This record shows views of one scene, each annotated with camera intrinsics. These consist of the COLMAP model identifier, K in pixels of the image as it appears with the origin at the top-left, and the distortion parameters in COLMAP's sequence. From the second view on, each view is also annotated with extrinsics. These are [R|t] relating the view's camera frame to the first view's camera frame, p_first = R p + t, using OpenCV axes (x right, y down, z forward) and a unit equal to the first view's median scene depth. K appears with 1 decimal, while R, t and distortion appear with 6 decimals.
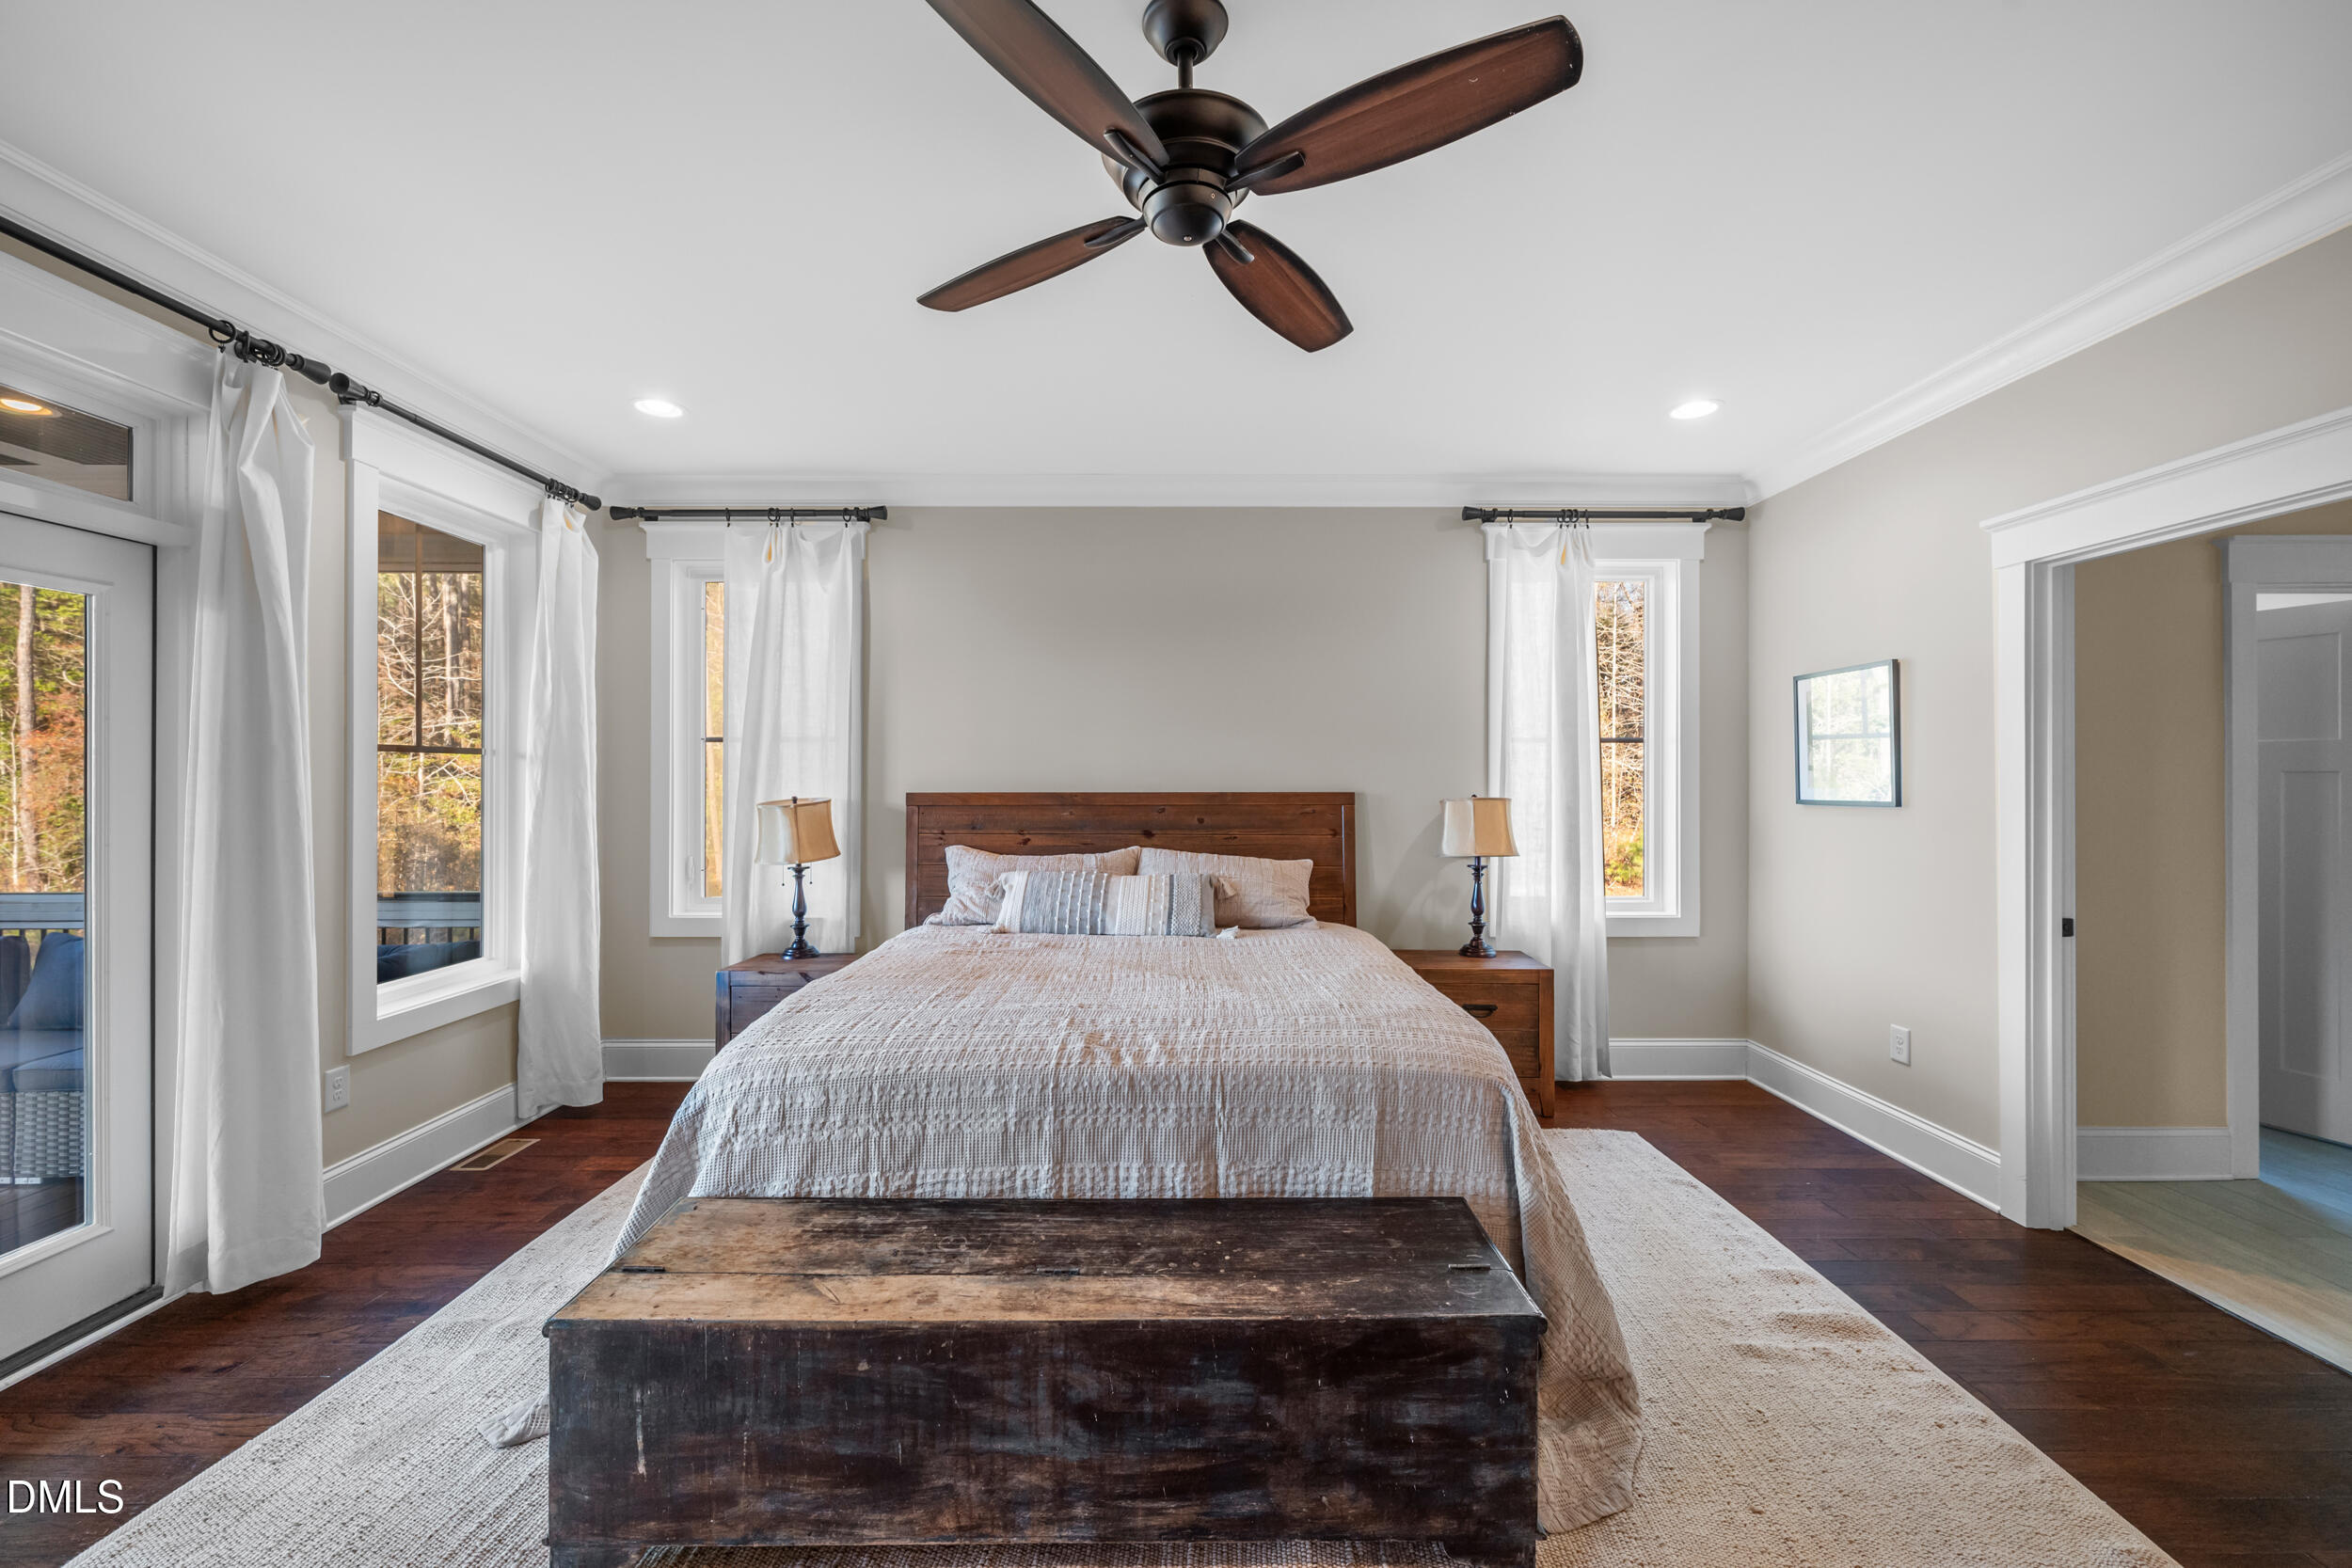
lens RADIAL K [[923.7, 0, 1172.1], [0, 923.7, 779.0], [0, 0, 1]] dist [0.000107, -0.000006]
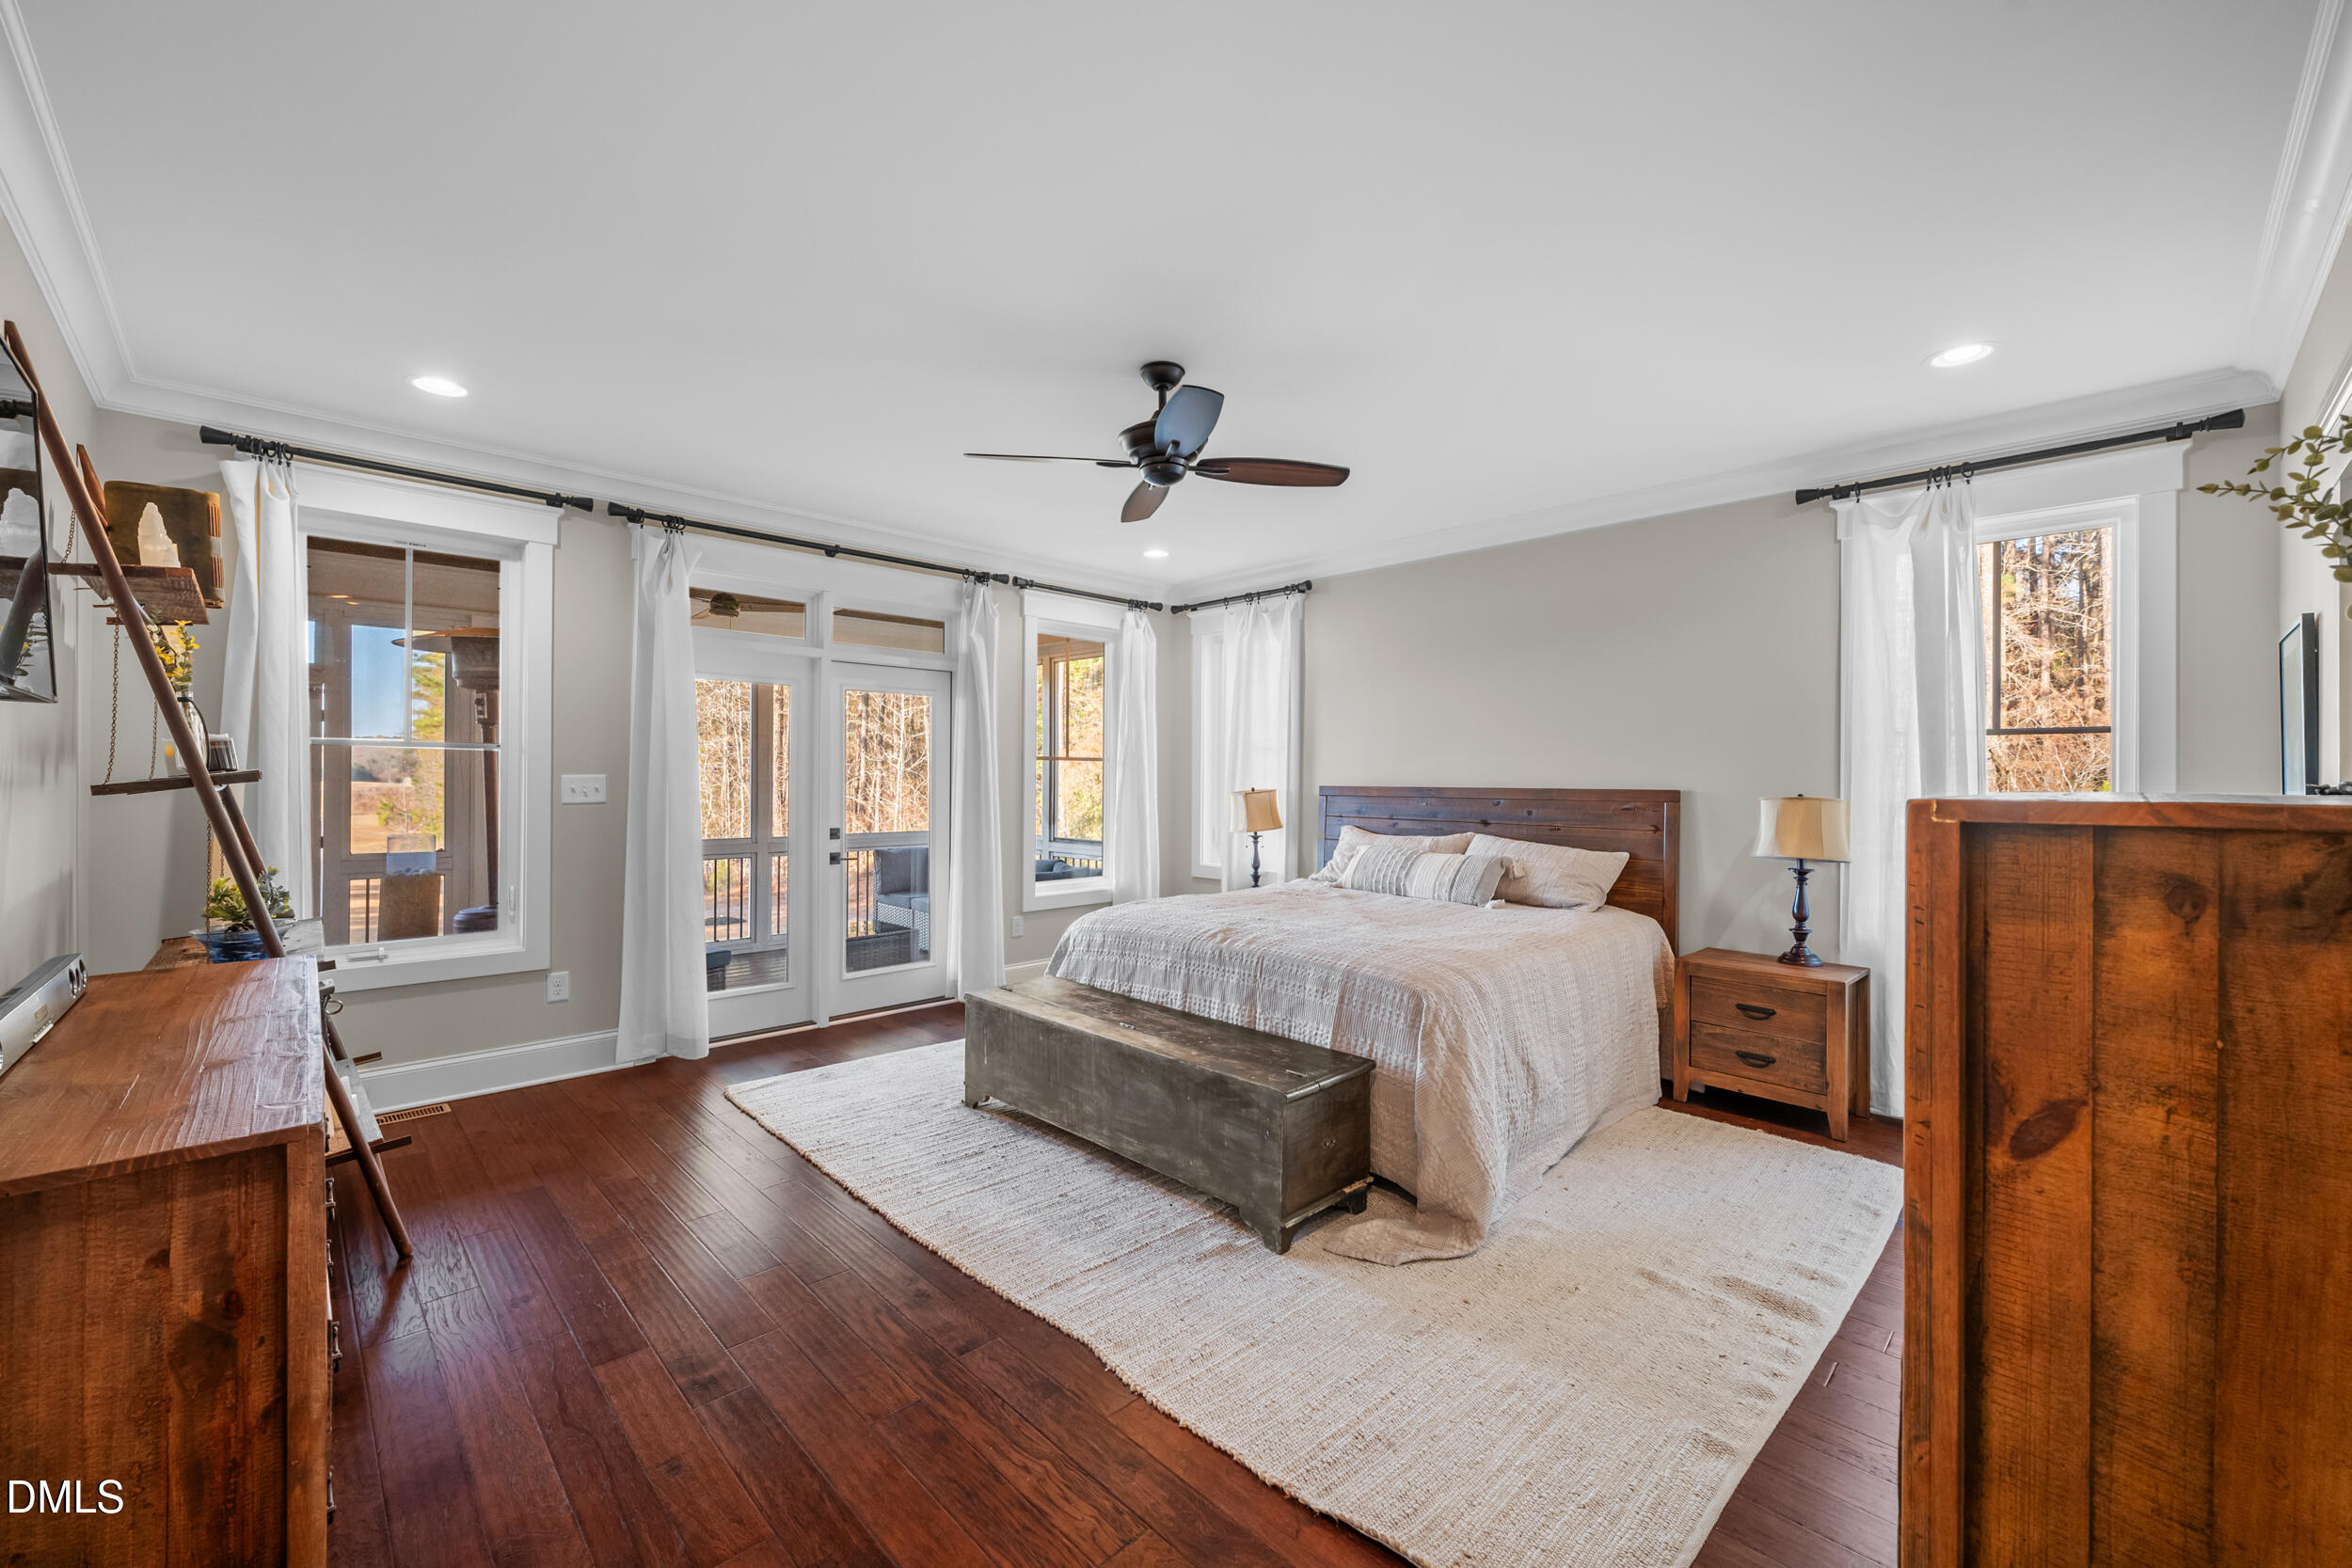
lens RADIAL K [[923.7, 0, 1172.1], [0, 923.7, 779.0], [0, 0, 1]] dist [0.000107, -0.000006]
pose [[0.695803, 0.005354, -0.718212, 0.625735], [-0.007326, 0.999973, 0.000357, 0.006408], [0.718195, 0.005013, 0.695824, -0.133654]]
